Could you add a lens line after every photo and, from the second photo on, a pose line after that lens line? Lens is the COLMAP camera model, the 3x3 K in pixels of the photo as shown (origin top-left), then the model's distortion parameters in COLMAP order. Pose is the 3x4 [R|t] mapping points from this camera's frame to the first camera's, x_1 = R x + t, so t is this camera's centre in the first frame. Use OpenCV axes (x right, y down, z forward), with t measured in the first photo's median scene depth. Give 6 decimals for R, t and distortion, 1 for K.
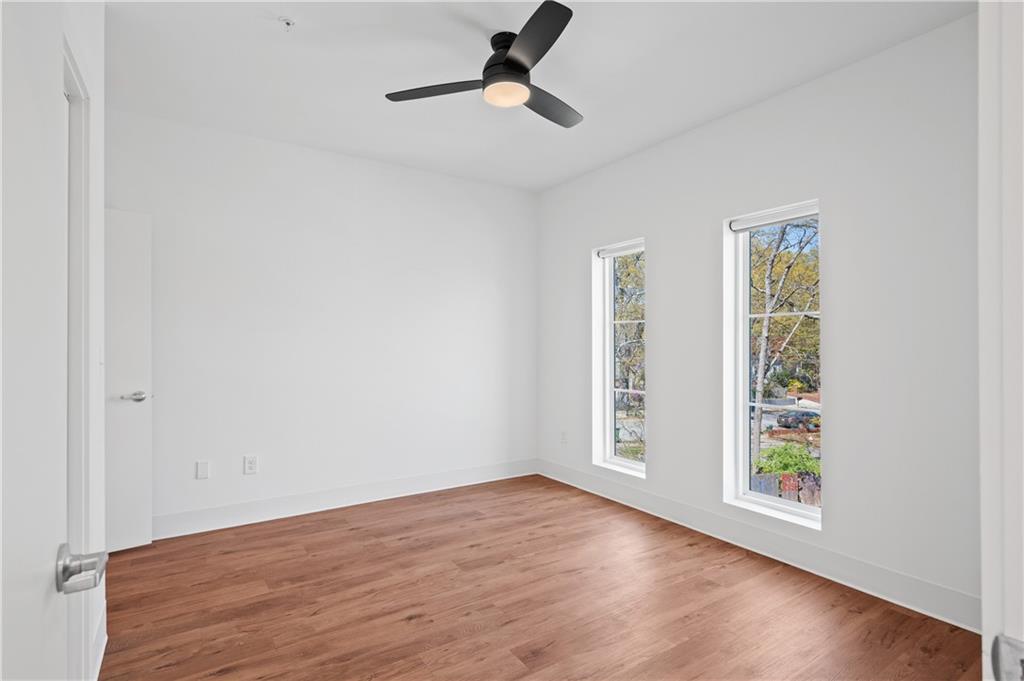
lens RADIAL K [[504.3, 0, 512.0], [0, 504.3, 340.5], [0, 0, 1]] dist [-0.000497, 0.000314]
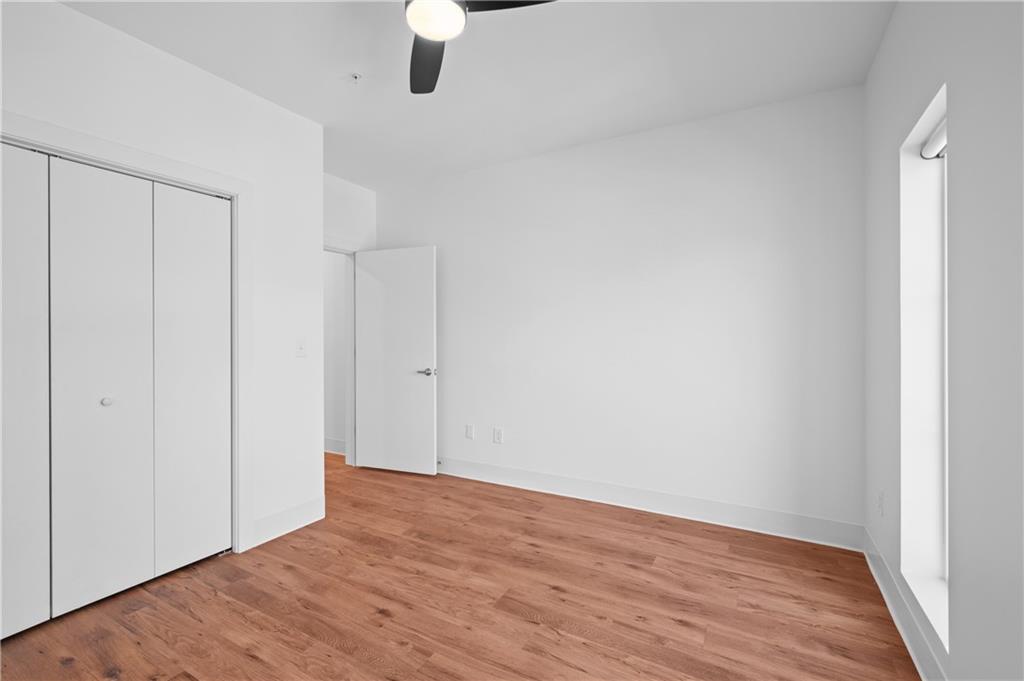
lens RADIAL K [[450.7, 0, 512.0], [0, 450.7, 340.5], [0, 0, 1]] dist [0.000308, 0.000081]
pose [[0.460527, 0.009504, -0.887595, 0.523447], [0.006838, 0.999875, 0.014254, 0.003706], [0.887619, -0.012634, 0.460404, 0.616221]]
